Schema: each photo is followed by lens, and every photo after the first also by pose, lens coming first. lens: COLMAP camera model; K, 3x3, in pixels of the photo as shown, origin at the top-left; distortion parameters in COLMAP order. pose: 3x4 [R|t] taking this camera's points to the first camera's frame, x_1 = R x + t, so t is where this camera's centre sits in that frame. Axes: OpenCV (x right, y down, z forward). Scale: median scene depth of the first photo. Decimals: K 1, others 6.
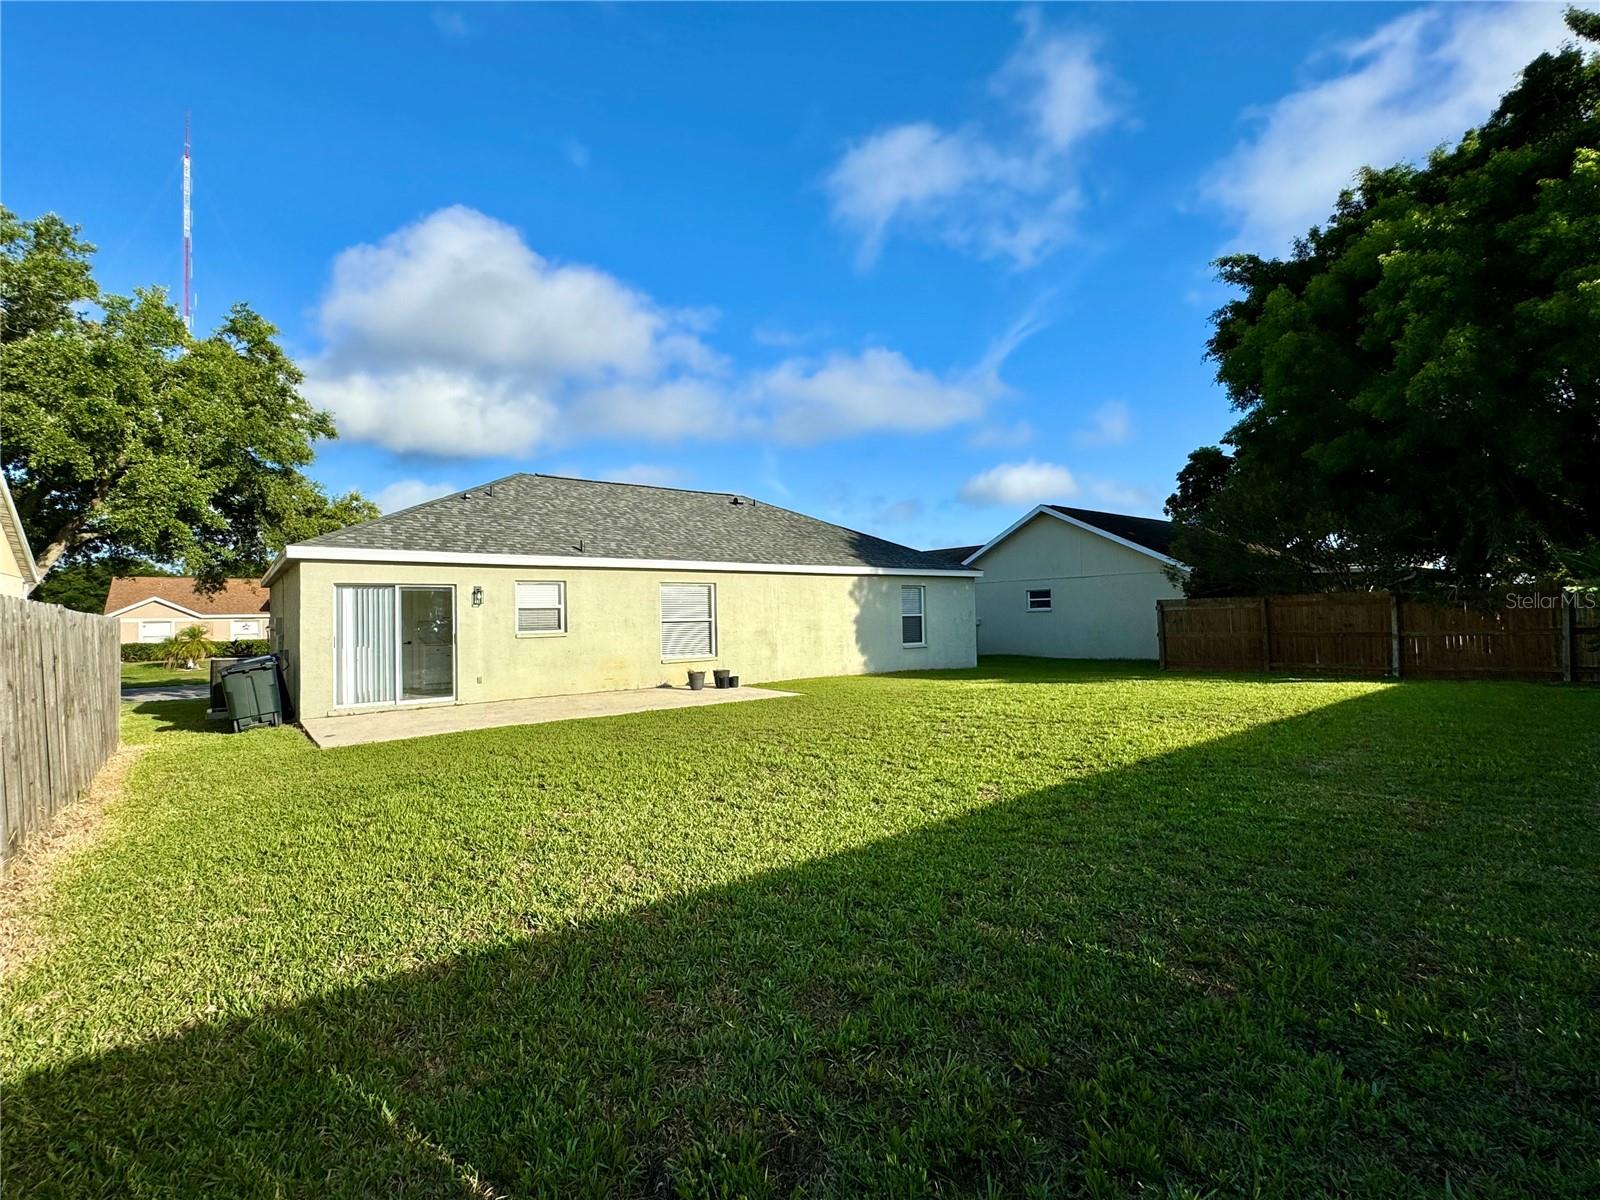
lens RADIAL K [[761.8, 0, 800.0], [0, 761.8, 600.0], [0, 0, 1]] dist [-0.005094, 0.000893]
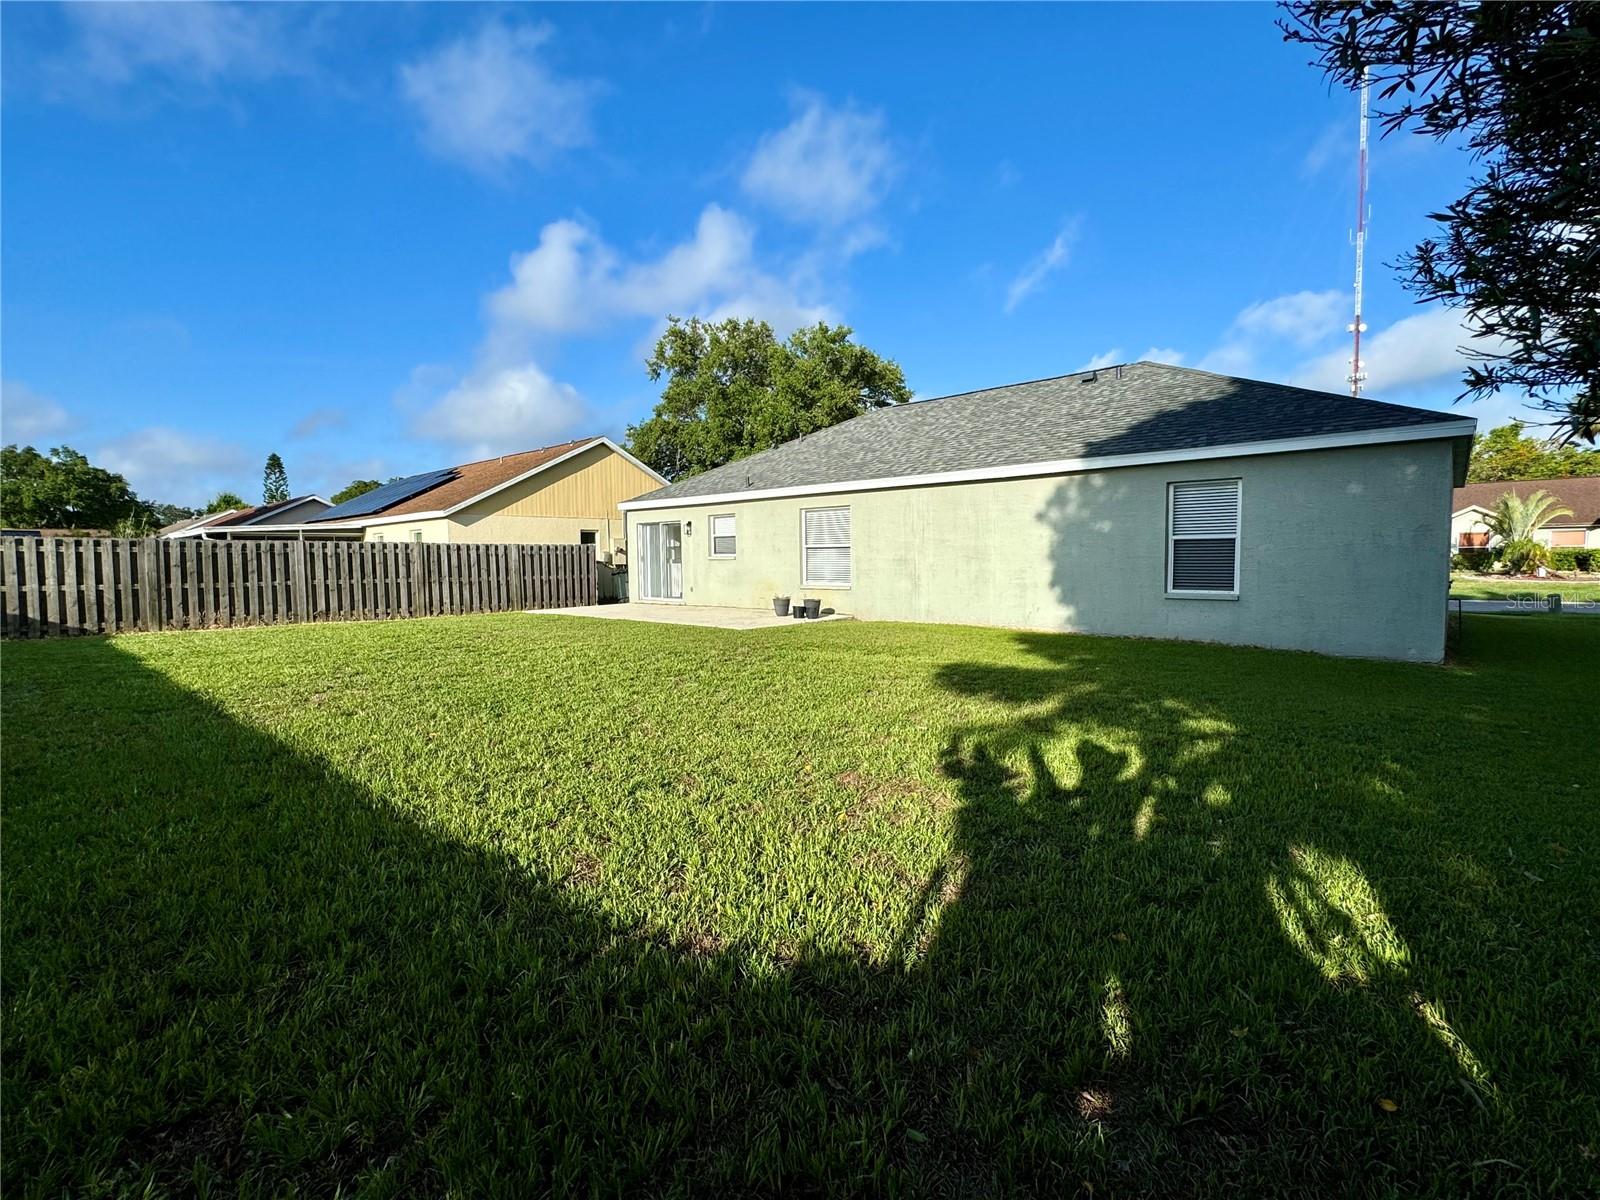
lens RADIAL K [[761.8, 0, 800.0], [0, 761.8, 600.0], [0, 0, 1]] dist [-0.005094, 0.000893]
pose [[0.116547, 0.077861, -0.990128, 0.743329], [0.029579, 0.996208, 0.081821, 0.013921], [0.992745, -0.038823, 0.113802, 0.793780]]
